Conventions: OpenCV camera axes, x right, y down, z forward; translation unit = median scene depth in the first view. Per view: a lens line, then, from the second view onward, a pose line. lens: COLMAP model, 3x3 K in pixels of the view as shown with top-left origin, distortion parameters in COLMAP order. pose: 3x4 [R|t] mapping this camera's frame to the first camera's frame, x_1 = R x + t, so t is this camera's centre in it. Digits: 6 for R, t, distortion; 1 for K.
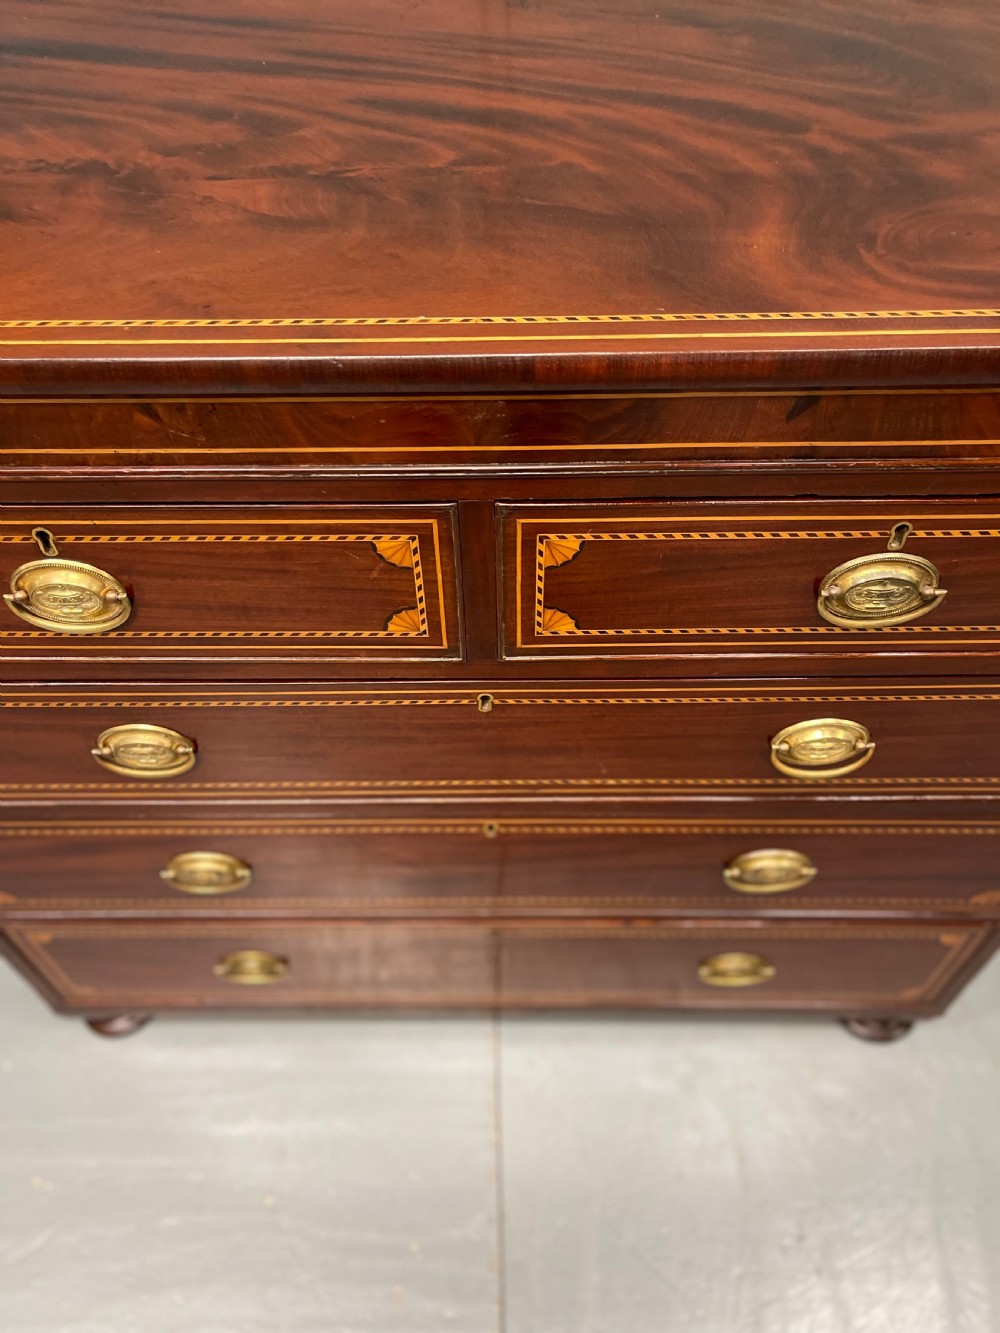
lens RADIAL K [[1023.8, 0, 494.8], [0, 1023.8, 693.7], [0, 0, 1]] dist [0.049819, -0.073317]
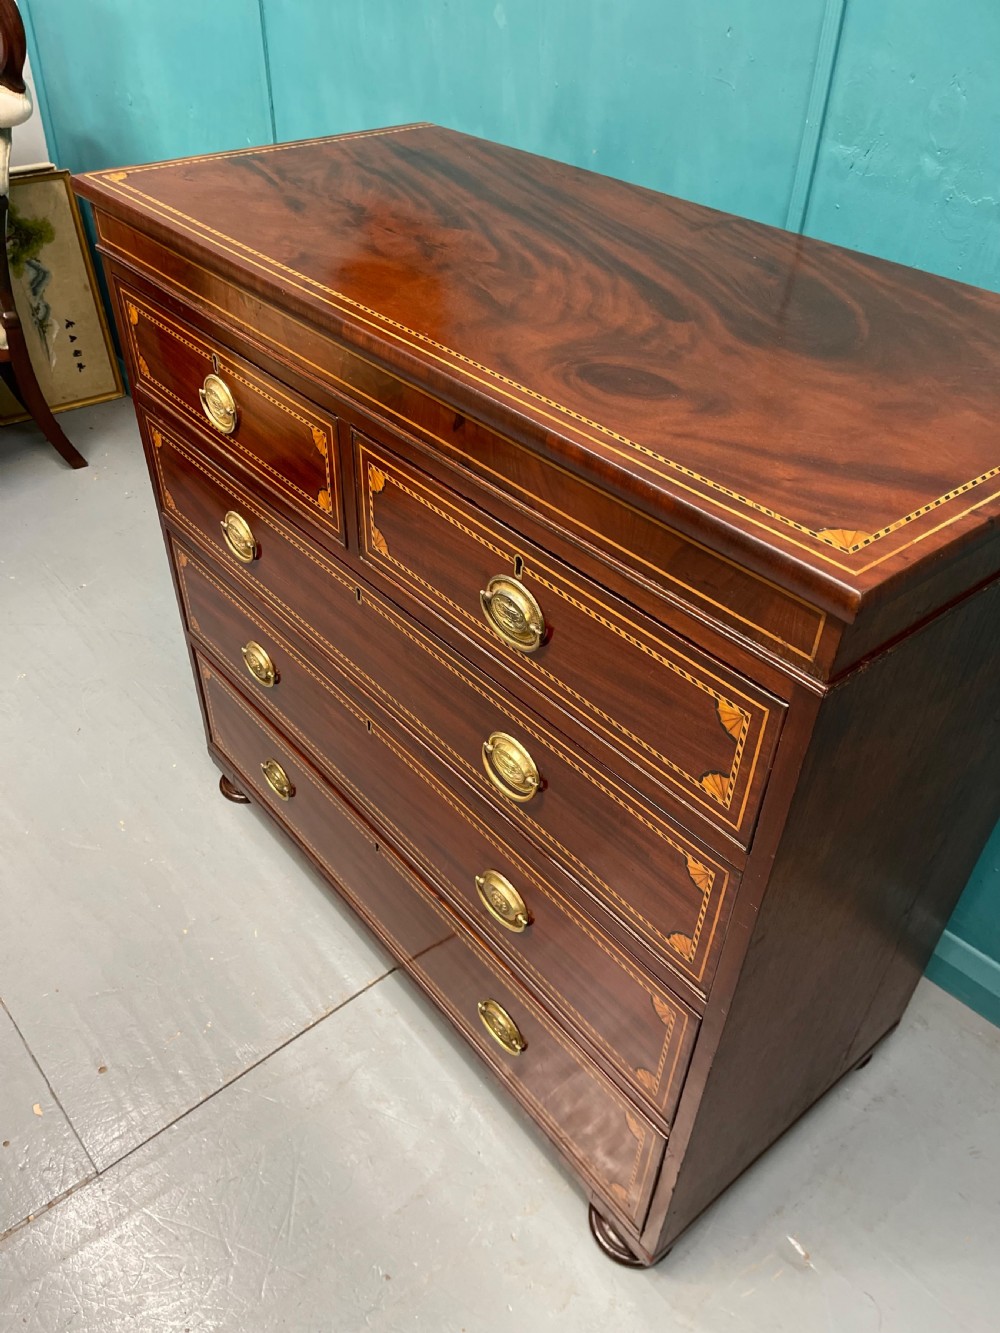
lens RADIAL K [[1023.8, 0, 474.5], [0, 1023.8, 683.7], [0, 0, 1]] dist [0.049819, -0.073317]
pose [[0.632232, 0.511814, -0.581661, 1.154122], [-0.628076, 0.778150, 0.002026, 0.000919], [0.453656, 0.364046, 0.813429, -0.061684]]
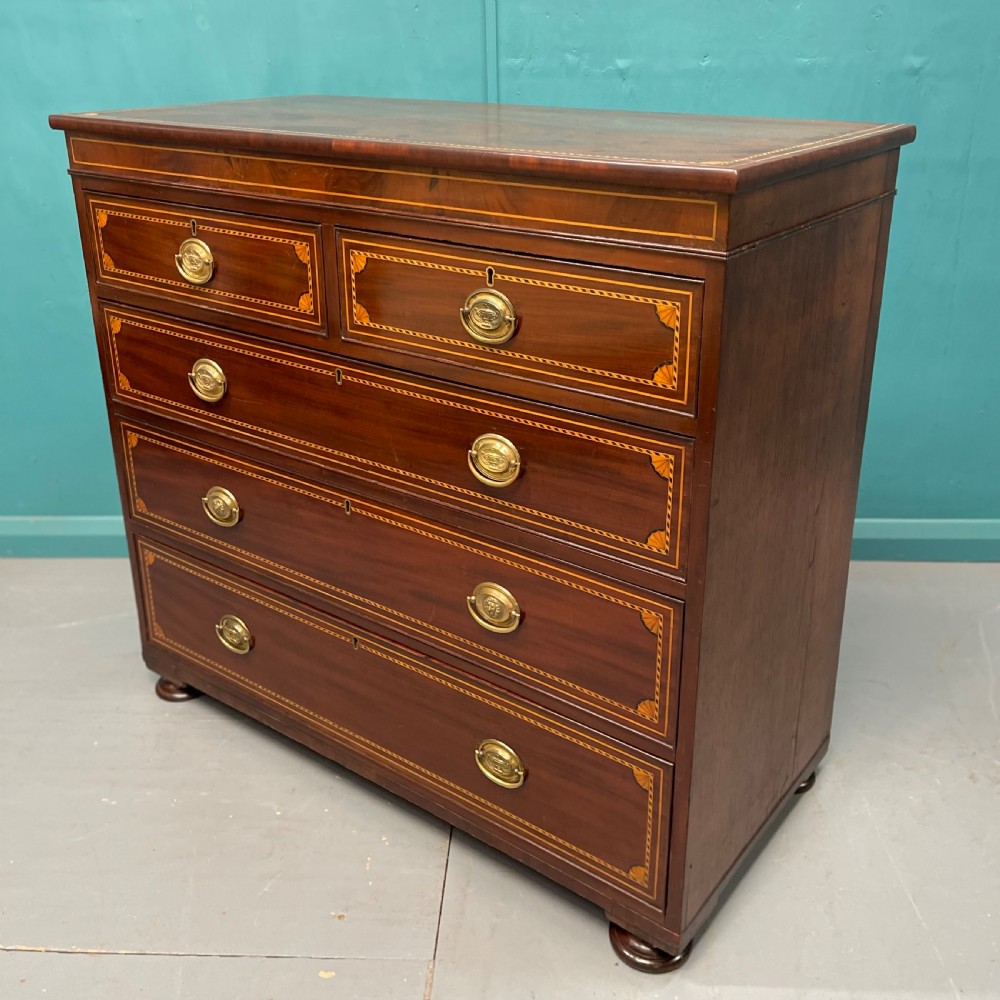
lens RADIAL K [[1067.5, 0, 505.6], [0, 1067.5, 418.8], [0, 0, 1]] dist [0.060782, 0.000000]
pose [[0.805172, 0.216839, -0.551977, 1.456924], [-0.473741, 0.795078, -0.378710, 0.729830], [0.356746, 0.566421, 0.742900, -0.263948]]
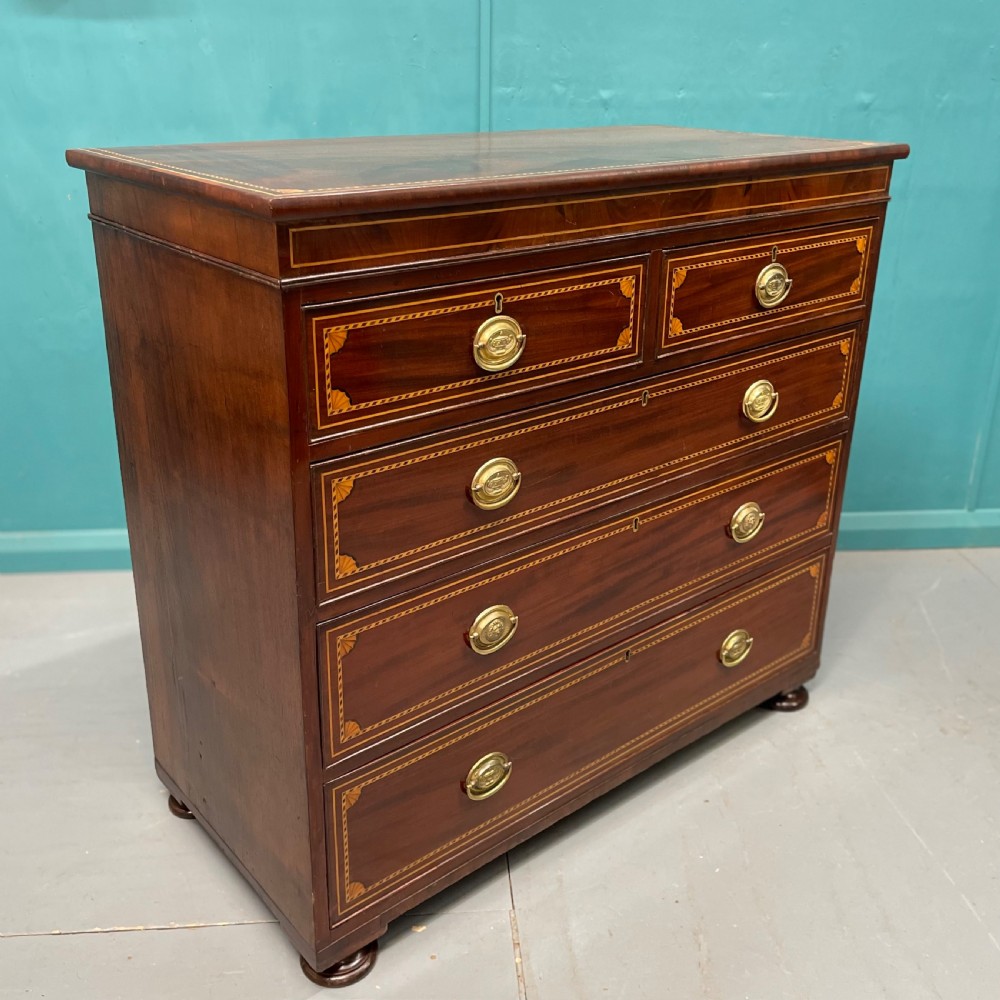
lens RADIAL K [[1067.5, 0, 498.8], [0, 1067.5, 460.7], [0, 0, 1]] dist [0.060782, 0.000000]
pose [[0.755877, -0.208817, 0.620520, -1.639023], [0.500597, 0.795172, -0.342204, 0.718778], [-0.421962, 0.569295, 0.705586, -0.200626]]
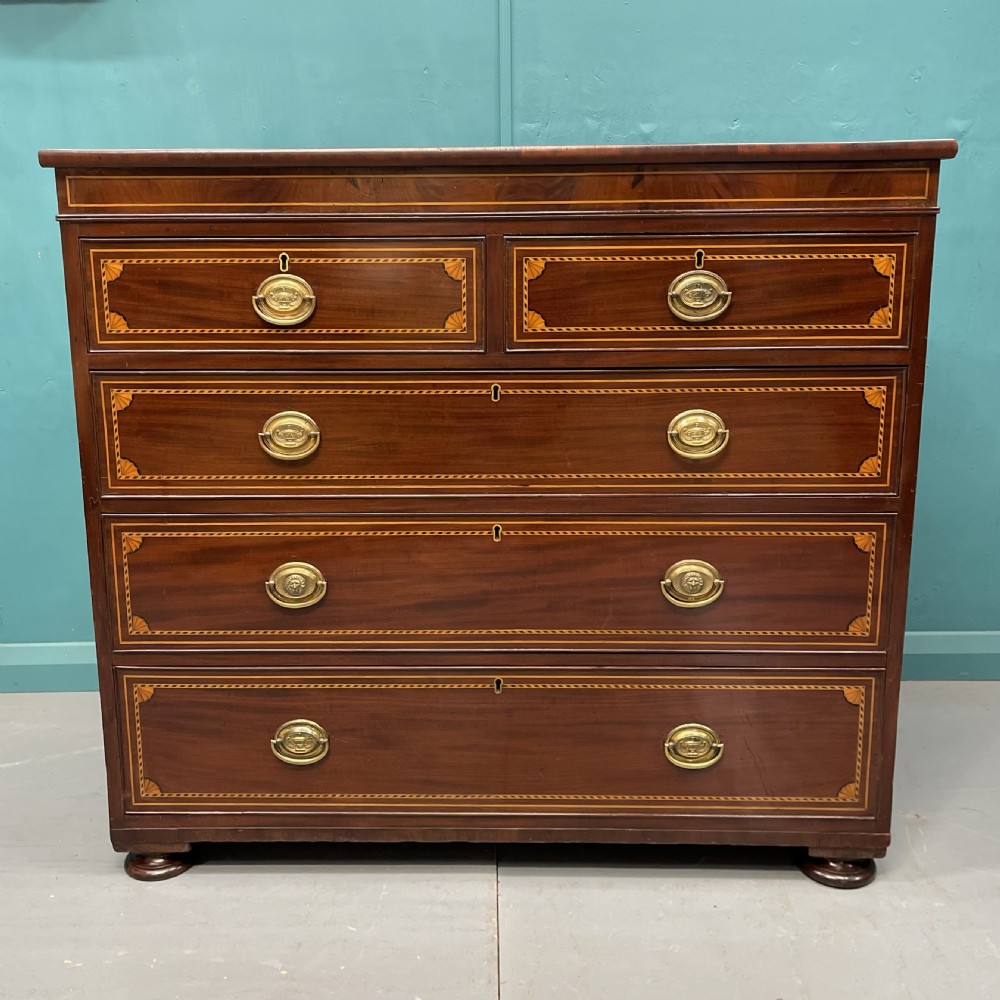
lens RADIAL K [[1193.9, 0, 477.1], [0, 1193.9, 444.9], [0, 0, 1]] dist [0.066492, 0.000000]
pose [[0.999678, 0.013052, -0.021780, 0.004688], [-0.024000, 0.765810, -0.642619, 1.595490], [0.008292, 0.642935, 0.765876, -0.570050]]
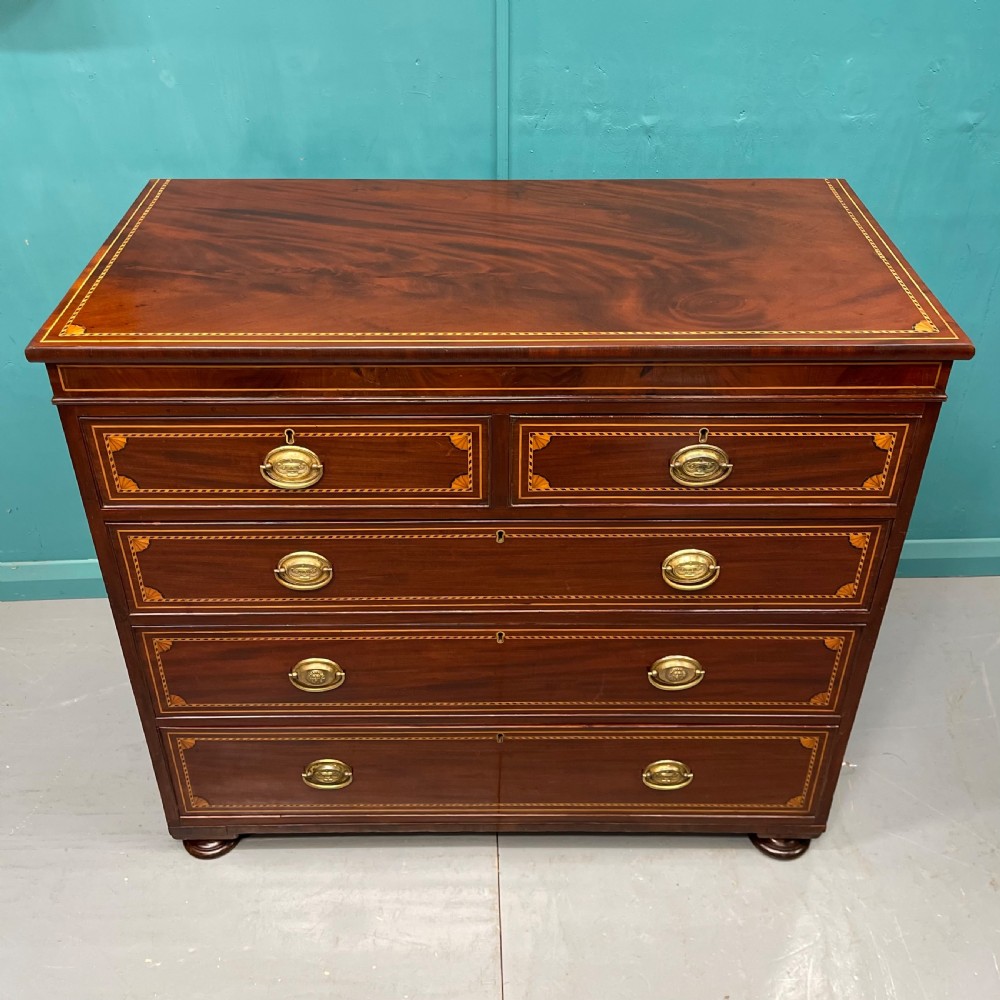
lens RADIAL K [[1067.5, 0, 485.9], [0, 1067.5, 393.8], [0, 0, 1]] dist [0.060782, 0.000000]
pose [[0.999884, 0.007391, 0.013323, -0.072032], [-0.002561, 0.943538, -0.331255, 0.460094], [-0.015019, 0.331183, 0.943447, -1.004131]]
